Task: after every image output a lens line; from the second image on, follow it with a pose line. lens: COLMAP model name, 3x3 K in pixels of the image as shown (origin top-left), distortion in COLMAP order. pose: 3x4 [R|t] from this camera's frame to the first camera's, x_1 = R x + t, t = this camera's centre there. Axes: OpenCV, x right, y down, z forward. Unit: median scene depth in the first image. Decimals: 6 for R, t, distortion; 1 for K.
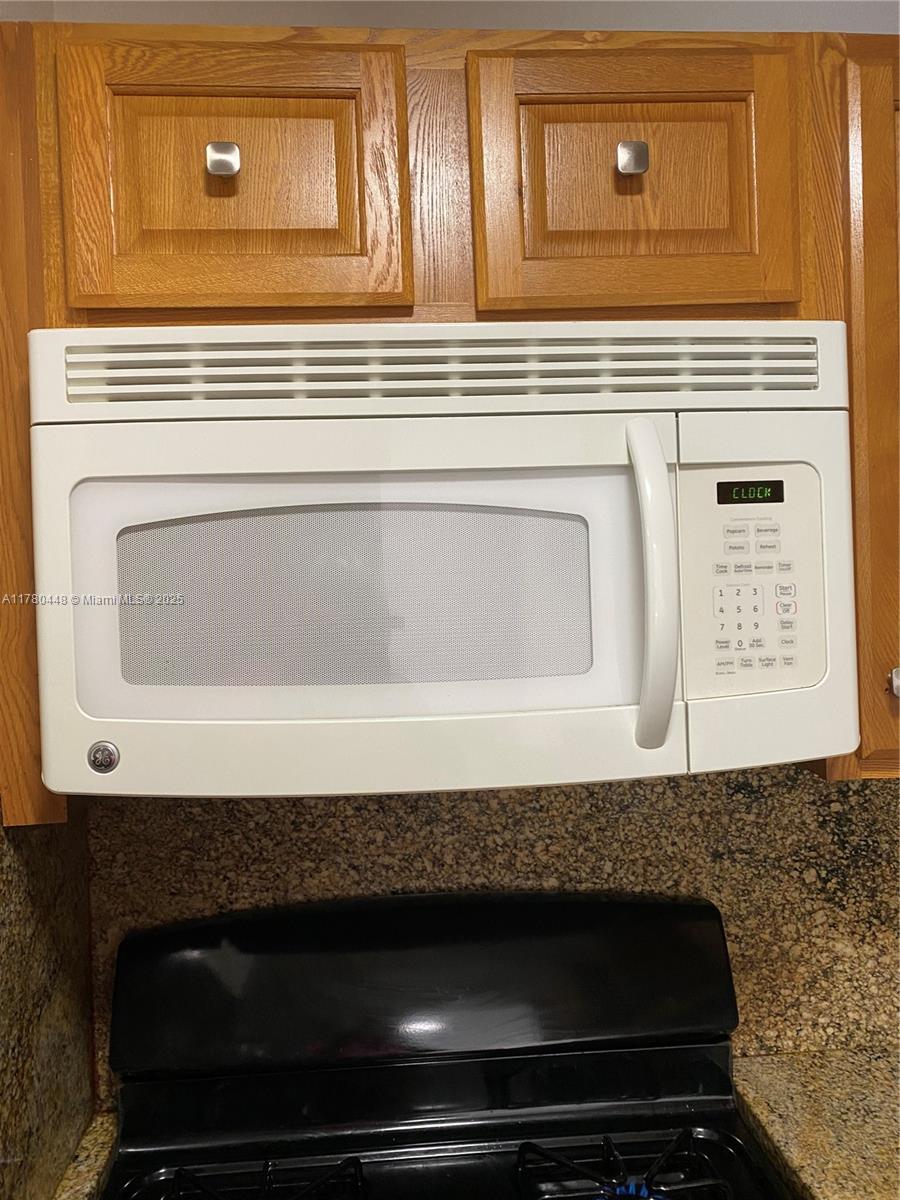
lens RADIAL K [[914.7, 0, 447.6], [0, 914.7, 600.0], [0, 0, 1]] dist [0.007535, -0.007462]
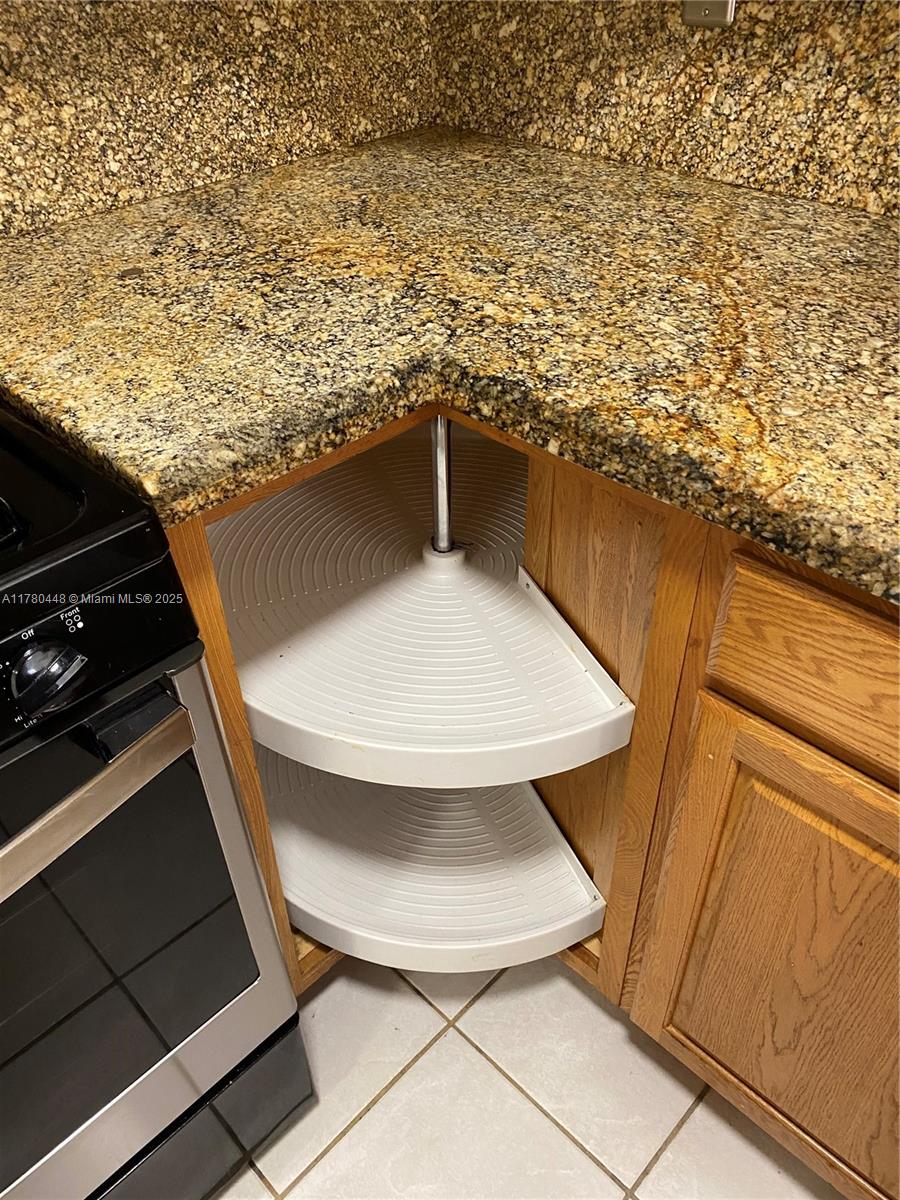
lens RADIAL K [[914.7, 0, 448.1], [0, 914.7, 598.0], [0, 0, 1]] dist [0.007535, -0.007462]
pose [[0.761172, -0.396151, 0.513499, 0.168714], [0.012245, 0.800402, 0.599338, 0.246759], [-0.648434, -0.449912, 0.614095, 0.020444]]
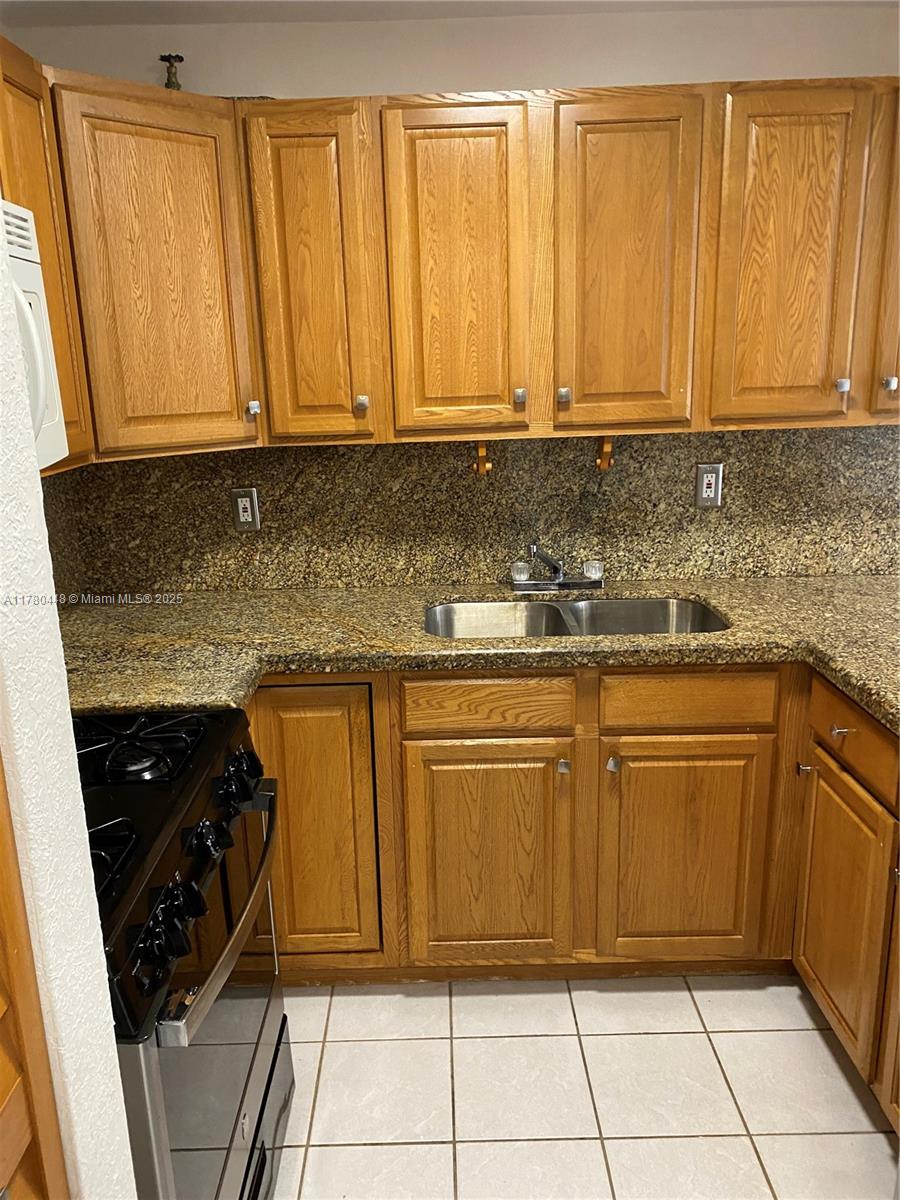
lens RADIAL K [[914.7, 0, 449.3], [0, 914.7, 601.5], [0, 0, 1]] dist [0.007535, -0.007462]
pose [[0.068559, -0.217656, 0.973615, -1.001701], [0.041650, 0.975684, 0.215186, 0.063435], [-0.996777, 0.025798, 0.075958, 0.044877]]
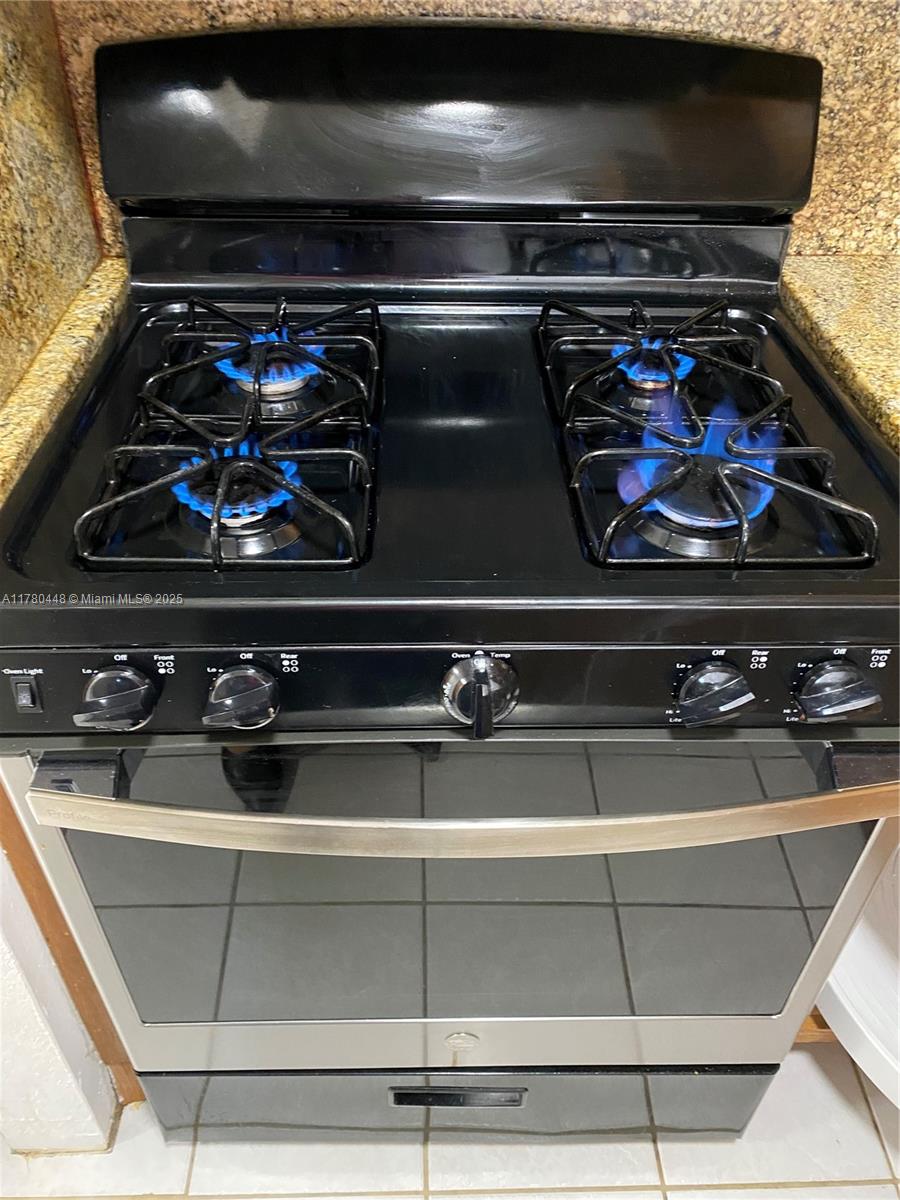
lens RADIAL K [[914.7, 0, 447.8], [0, 914.7, 594.2], [0, 0, 1]] dist [0.007535, -0.007462]
pose [[0.996904, 0.077619, -0.012583, 0.011913], [-0.052329, 0.774324, 0.630622, 0.202732], [0.058691, -0.628011, 0.775988, 0.055413]]
